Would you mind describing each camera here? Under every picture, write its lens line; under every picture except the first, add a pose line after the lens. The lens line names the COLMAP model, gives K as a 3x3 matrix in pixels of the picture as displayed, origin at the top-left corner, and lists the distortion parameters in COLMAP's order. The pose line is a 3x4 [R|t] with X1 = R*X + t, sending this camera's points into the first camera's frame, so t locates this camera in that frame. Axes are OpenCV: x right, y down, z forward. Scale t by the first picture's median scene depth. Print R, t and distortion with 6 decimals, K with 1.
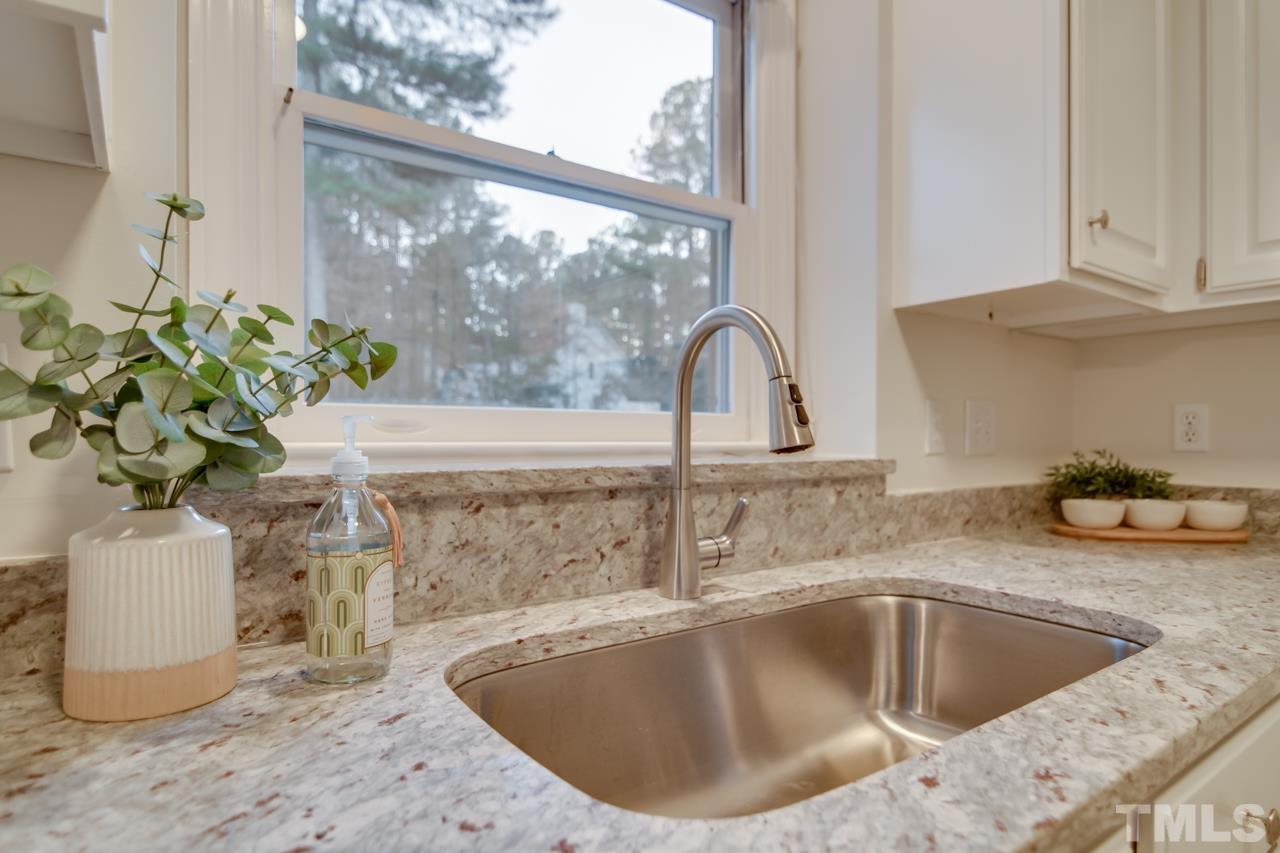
lens RADIAL K [[699.5, 0, 646.8], [0, 699.5, 437.5], [0, 0, 1]] dist [0.000637, 0.000079]
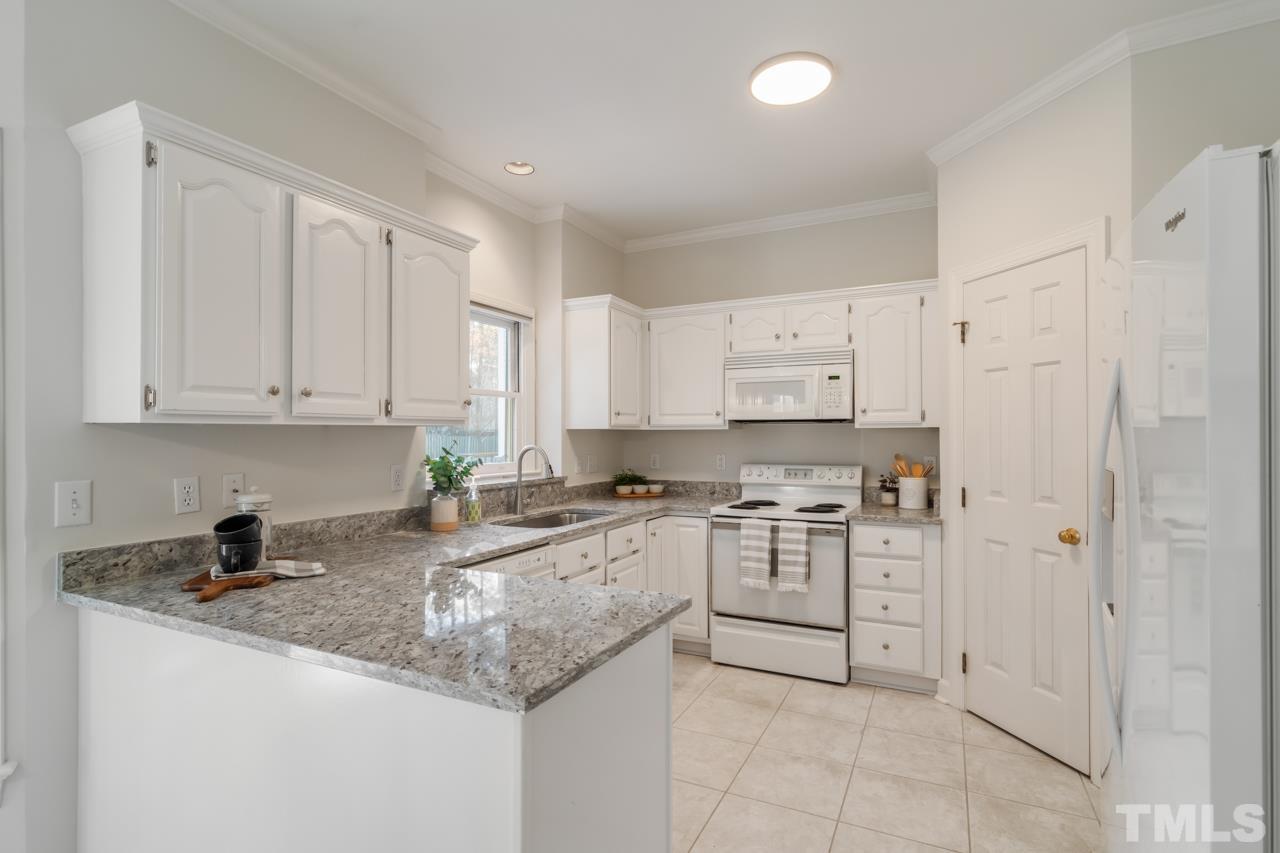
lens RADIAL K [[612.6, 0, 643.4], [0, 612.6, 428.5], [0, 0, 1]] dist [-0.001754, 0.000545]
pose [[0.884428, 0.001346, 0.466674, -0.836574], [0.006852, 0.999851, -0.015870, -0.178964], [-0.466626, 0.017234, 0.884287, -2.137172]]
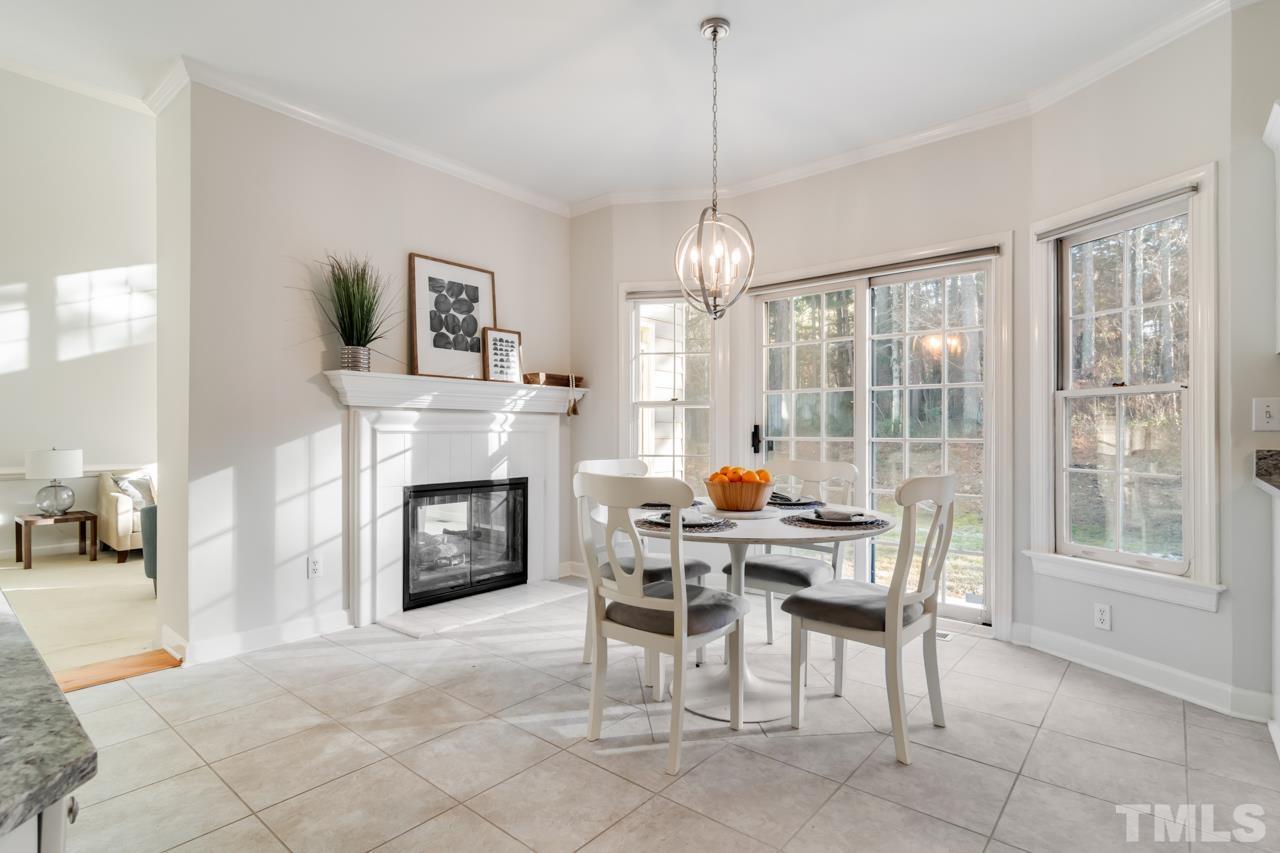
lens RADIAL K [[633.7, 0, 642.1], [0, 633.7, 430.6], [0, 0, 1]] dist [0.006258, 0.000506]
pose [[0.244207, -0.005026, -0.969710, 0.200005], [-0.004959, 0.999967, -0.006432, 0.057674], [0.969710, 0.006380, 0.244174, -2.679232]]
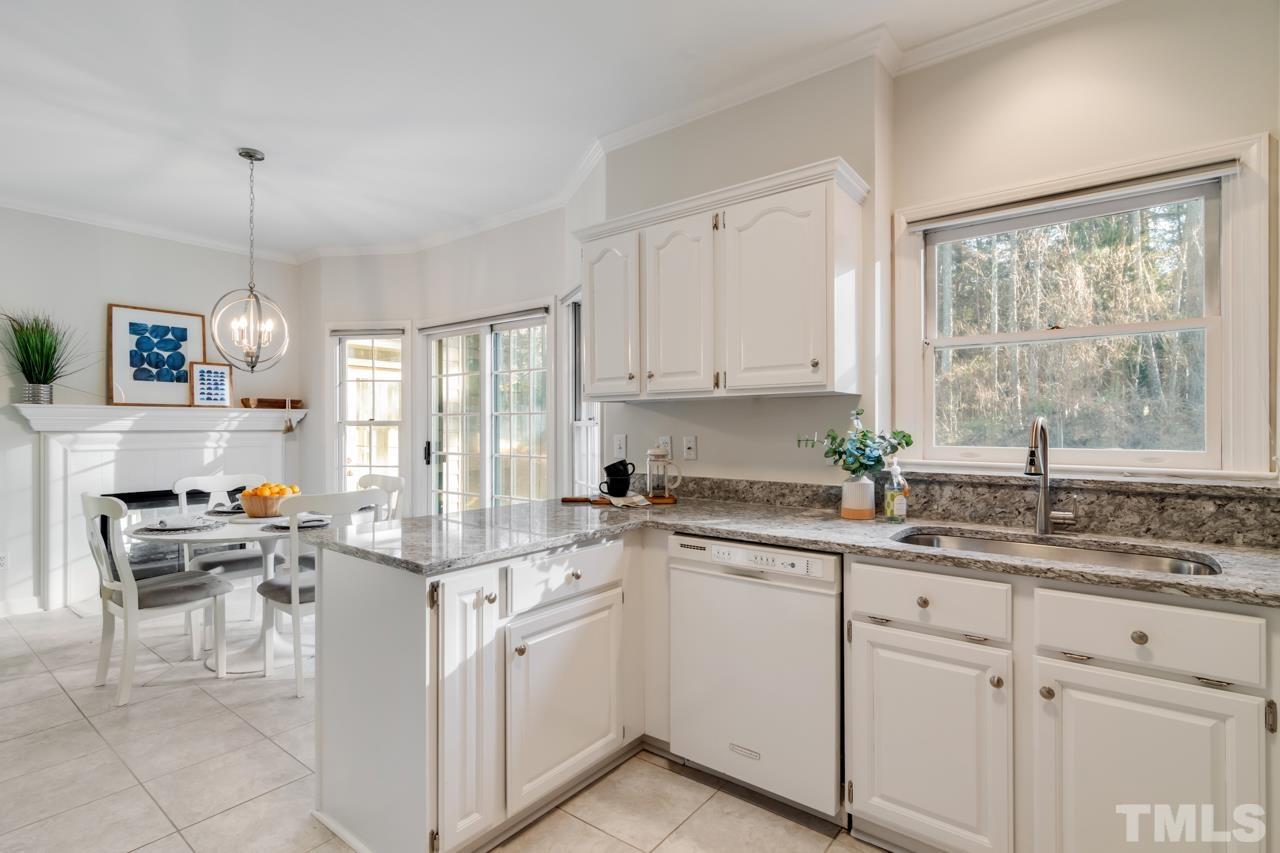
lens RADIAL K [[612.6, 0, 641.0], [0, 612.6, 428.7], [0, 0, 1]] dist [-0.001754, 0.000545]
pose [[0.280877, 0.002263, -0.959741, 1.450844], [-0.002641, 0.999995, 0.001585, -0.112272], [0.959740, 0.002090, 0.280882, -0.794613]]
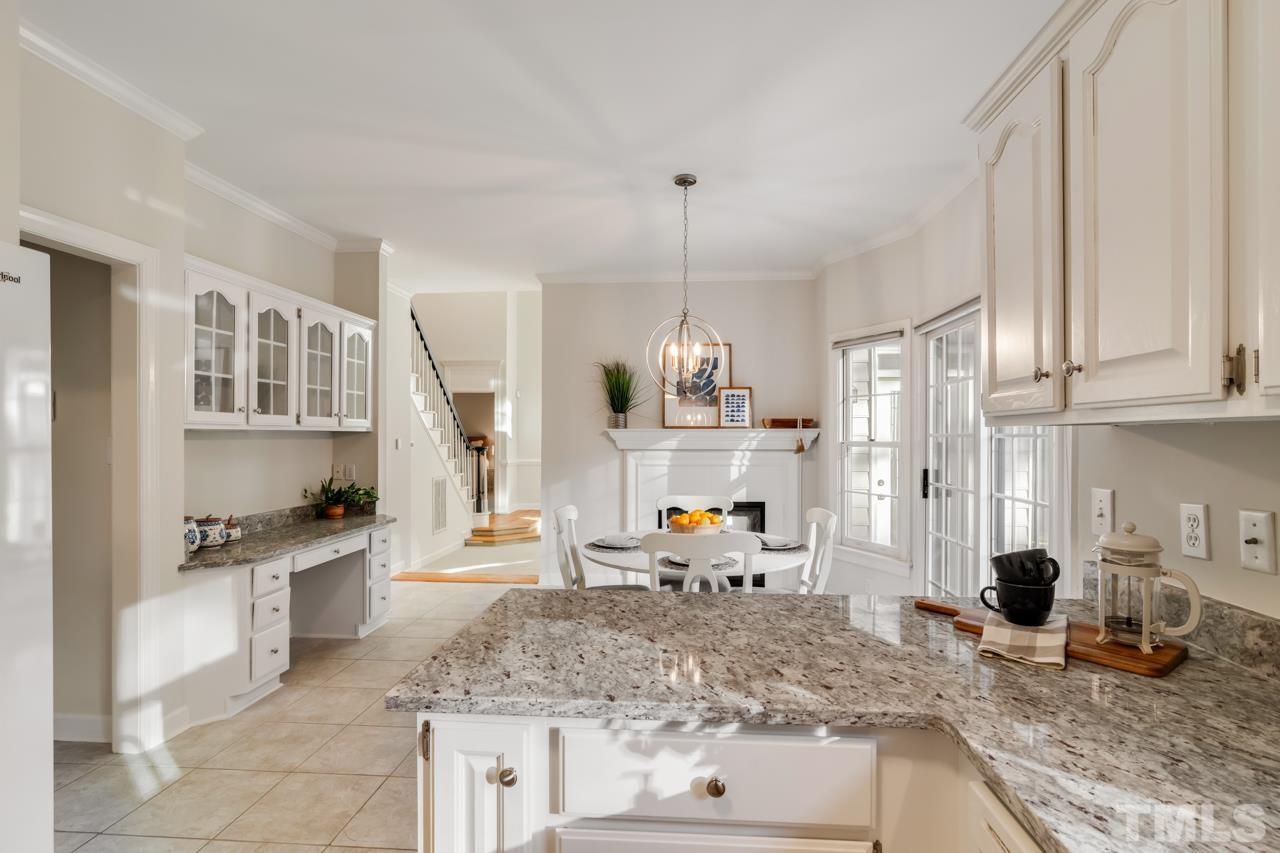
lens RADIAL K [[612.6, 0, 644.4], [0, 612.6, 439.1], [0, 0, 1]] dist [-0.001754, 0.000545]
pose [[-0.647532, 0.003101, -0.762032, 0.421455], [-0.005247, 0.999950, 0.008528, -0.204677], [0.762021, 0.009521, -0.647483, 0.045976]]
